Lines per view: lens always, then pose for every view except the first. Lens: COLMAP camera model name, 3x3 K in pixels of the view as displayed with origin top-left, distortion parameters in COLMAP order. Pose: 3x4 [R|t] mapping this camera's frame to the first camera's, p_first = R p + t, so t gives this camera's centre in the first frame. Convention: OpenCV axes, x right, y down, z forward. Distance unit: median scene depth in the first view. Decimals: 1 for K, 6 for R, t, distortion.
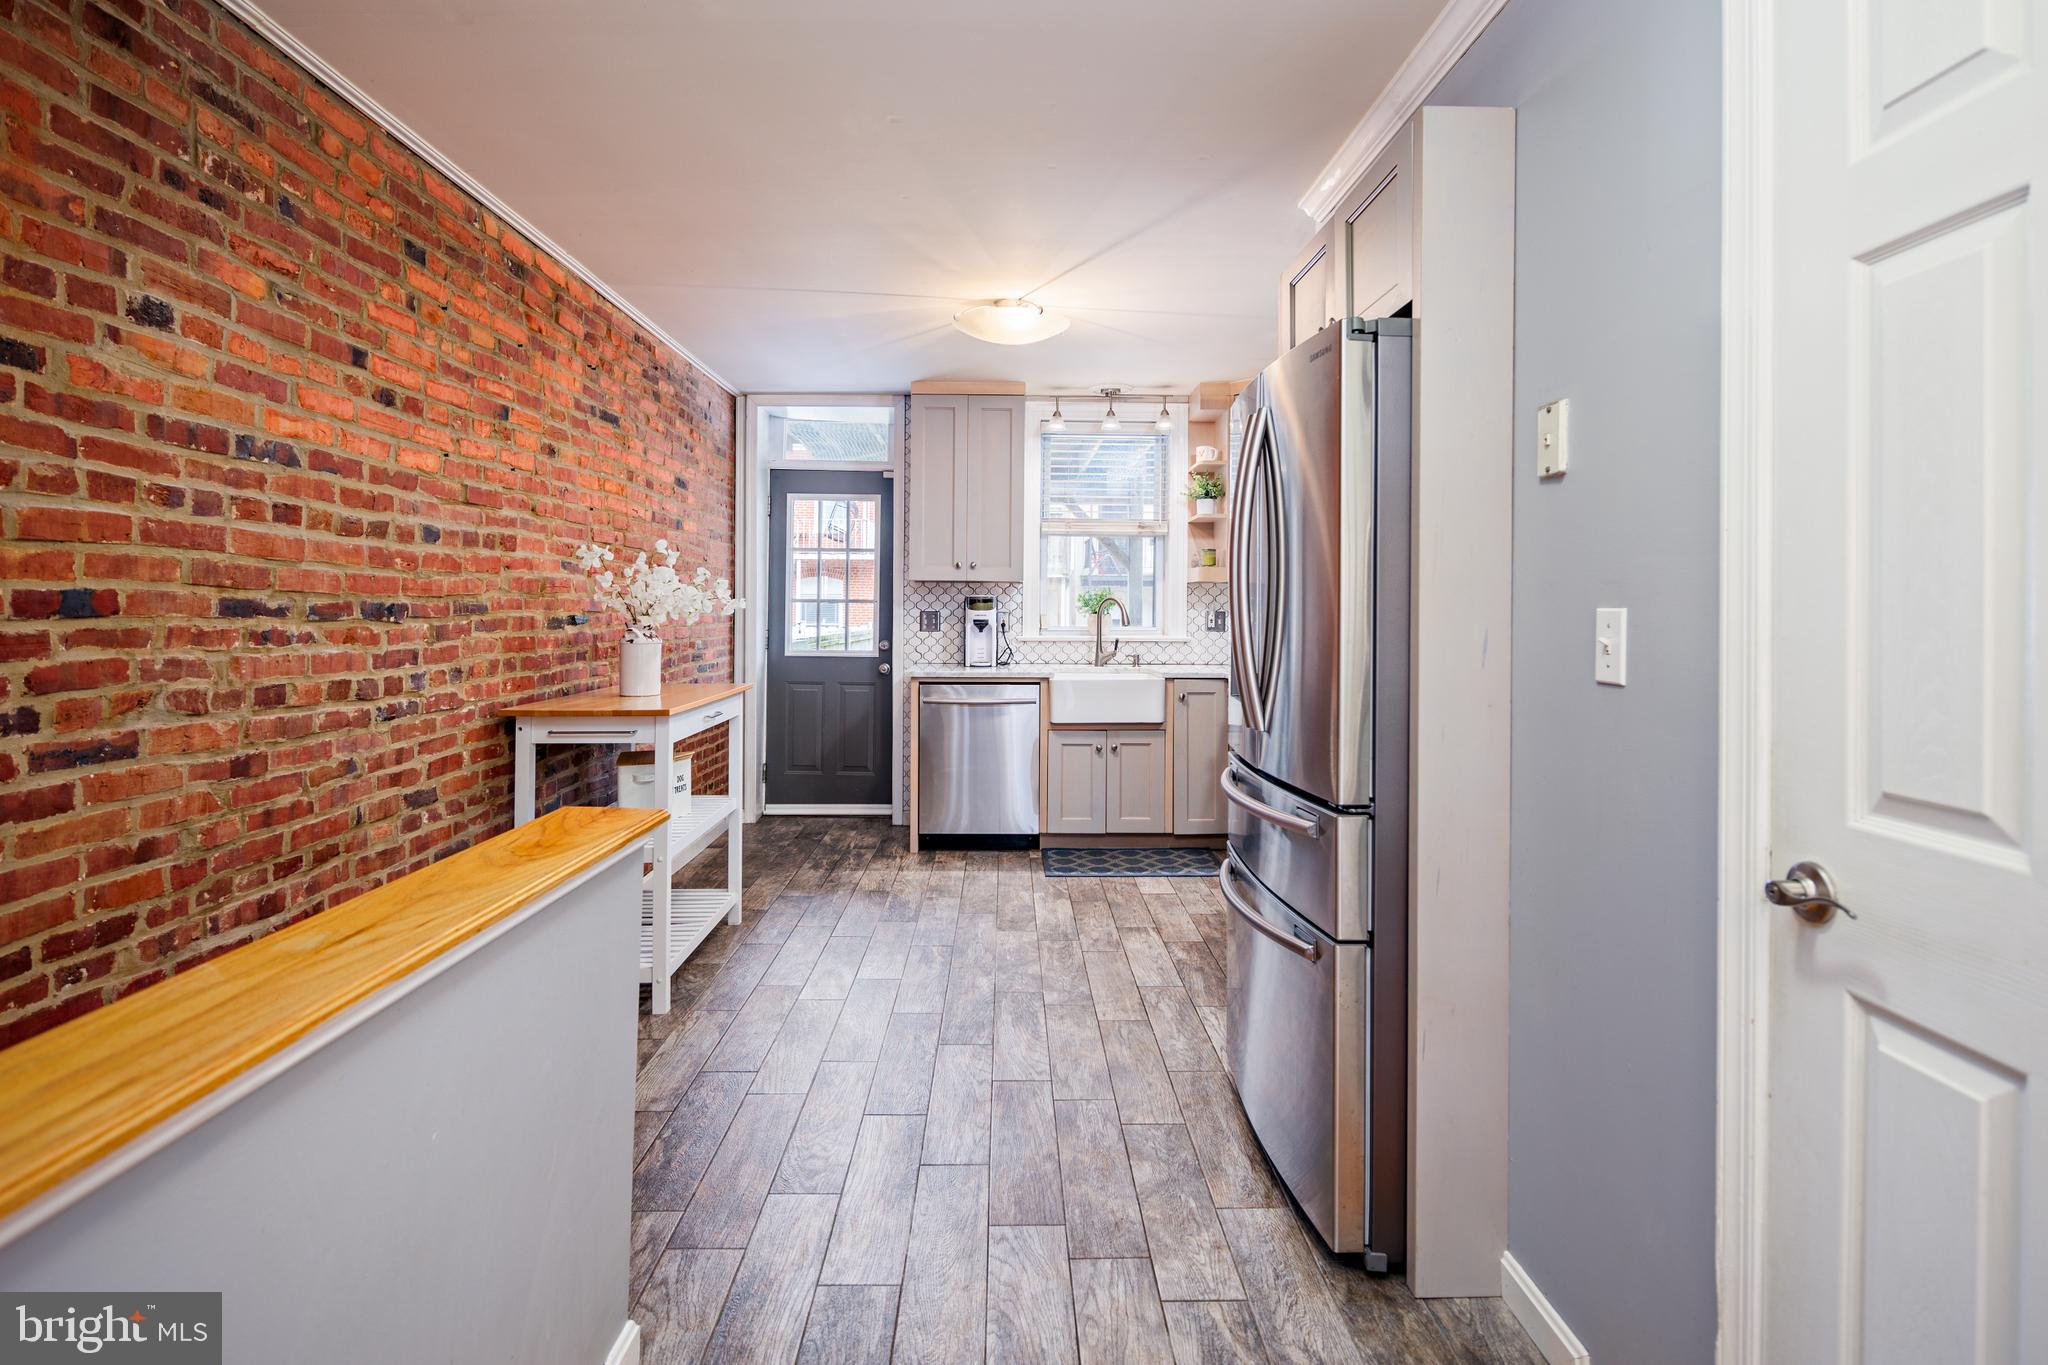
lens RADIAL K [[991.9, 0, 1016.5], [0, 991.9, 602.5], [0, 0, 1]] dist [-0.000037, -0.001655]
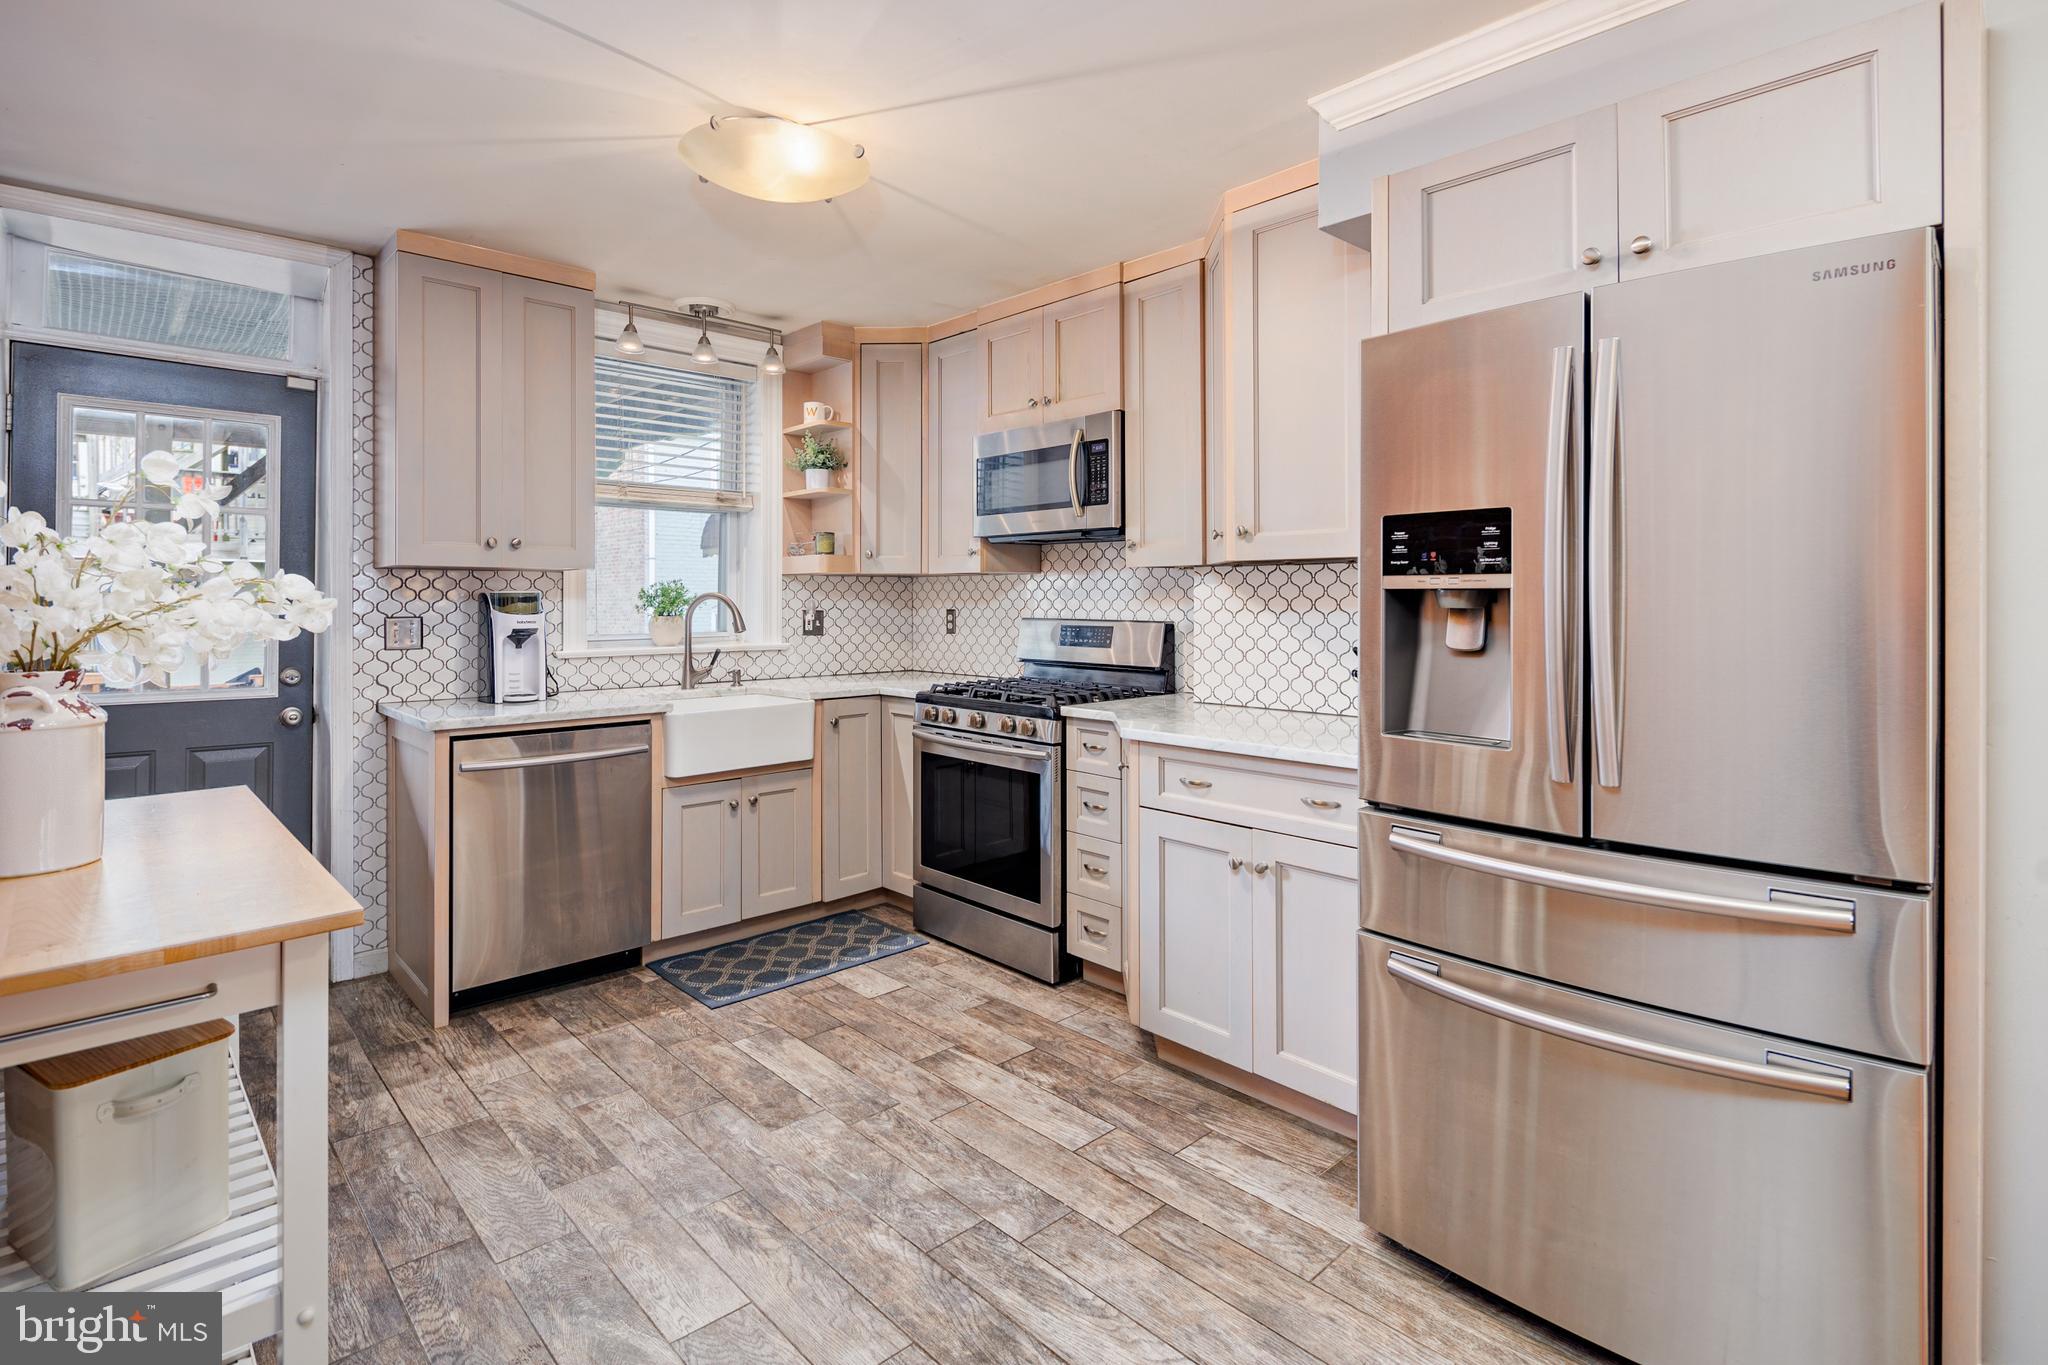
lens RADIAL K [[992.0, 0, 1014.9], [0, 992.0, 591.9], [0, 0, 1]] dist [0.004416, -0.004894]
pose [[0.740160, -0.001631, 0.672428, -0.395186], [0.002920, 0.999995, -0.000789, -0.008660], [-0.672424, 0.002548, 0.740162, 0.527905]]
